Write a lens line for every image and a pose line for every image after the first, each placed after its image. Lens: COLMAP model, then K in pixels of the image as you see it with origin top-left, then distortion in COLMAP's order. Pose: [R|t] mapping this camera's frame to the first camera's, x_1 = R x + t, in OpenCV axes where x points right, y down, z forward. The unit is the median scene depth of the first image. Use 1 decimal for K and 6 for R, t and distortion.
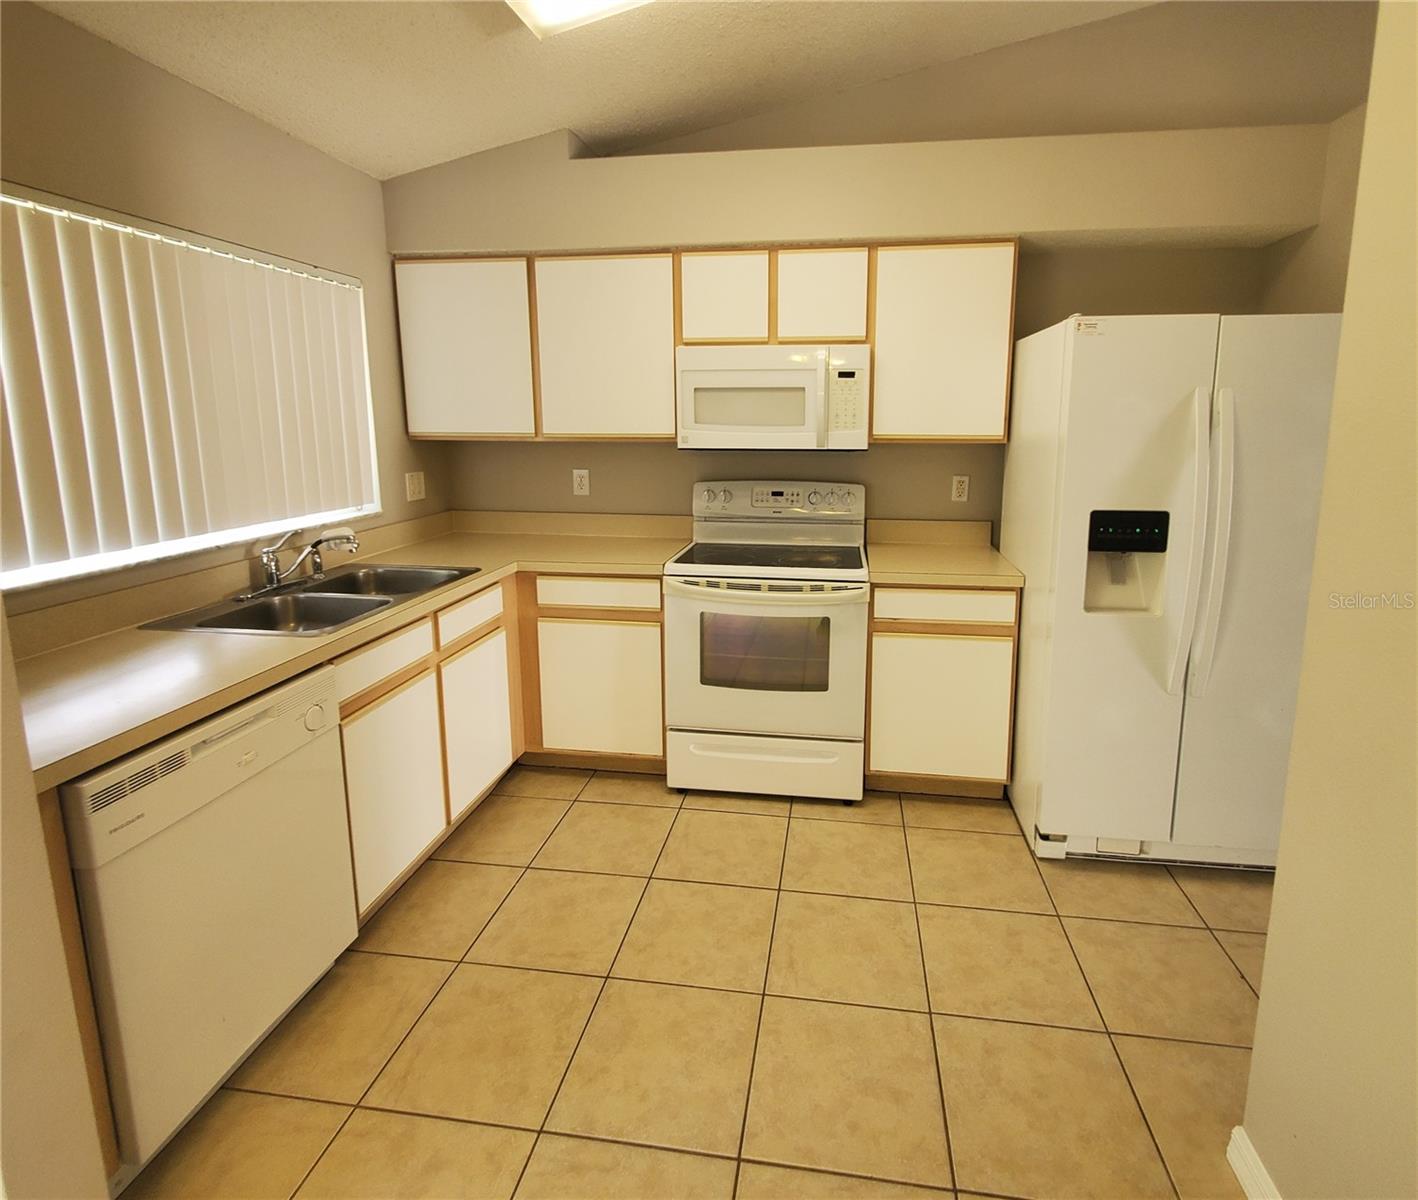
lens RADIAL K [[721.3, 0, 756.2], [0, 721.3, 521.7], [0, 0, 1]] dist [0.018137, -0.000141]
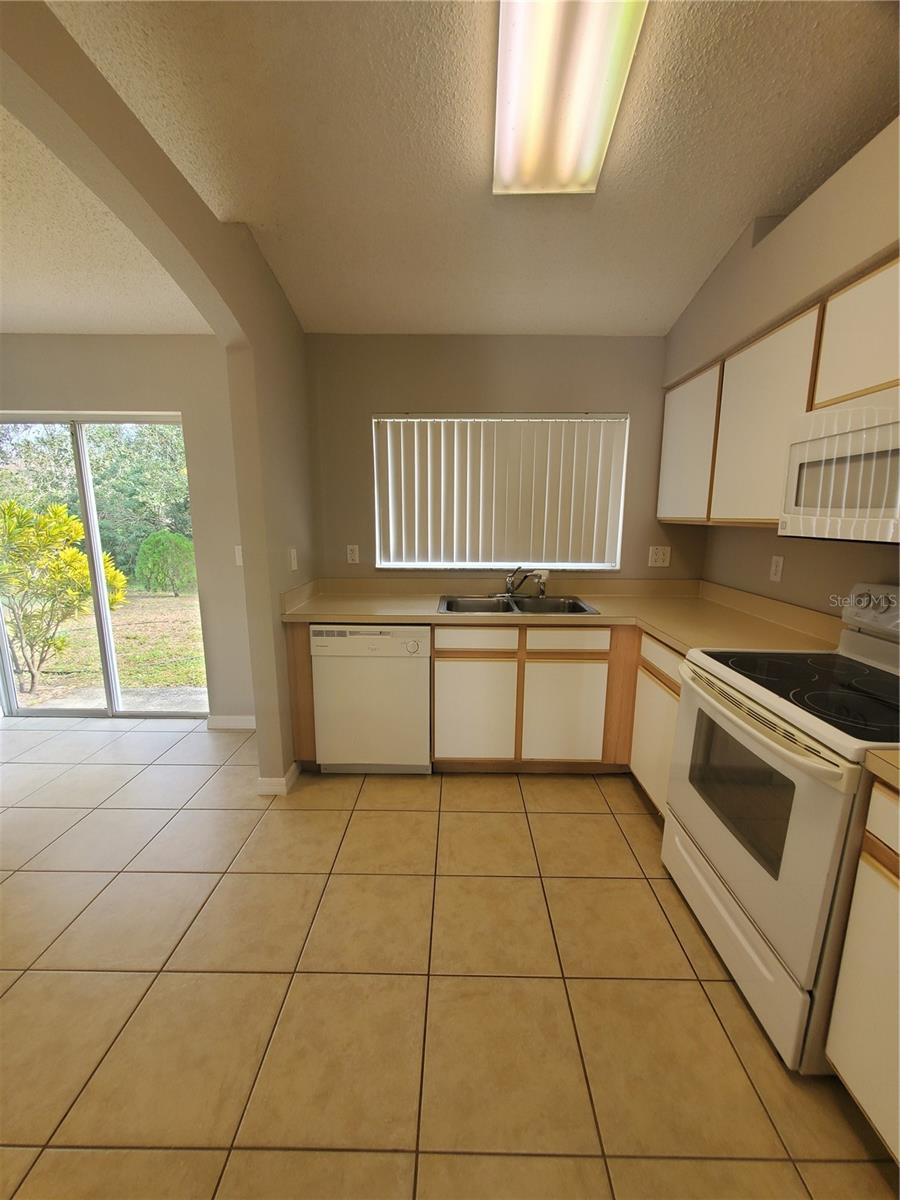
lens RADIAL K [[481.1, 0, 450.0], [0, 481.1, 600.0], [0, 0, 1]] dist [0.002047, 0.000968]
pose [[0.119282, 0.175884, -0.977157, 0.567828], [-0.151936, 0.975826, 0.157098, -0.073371], [0.981166, 0.129726, 0.143121, 0.694186]]
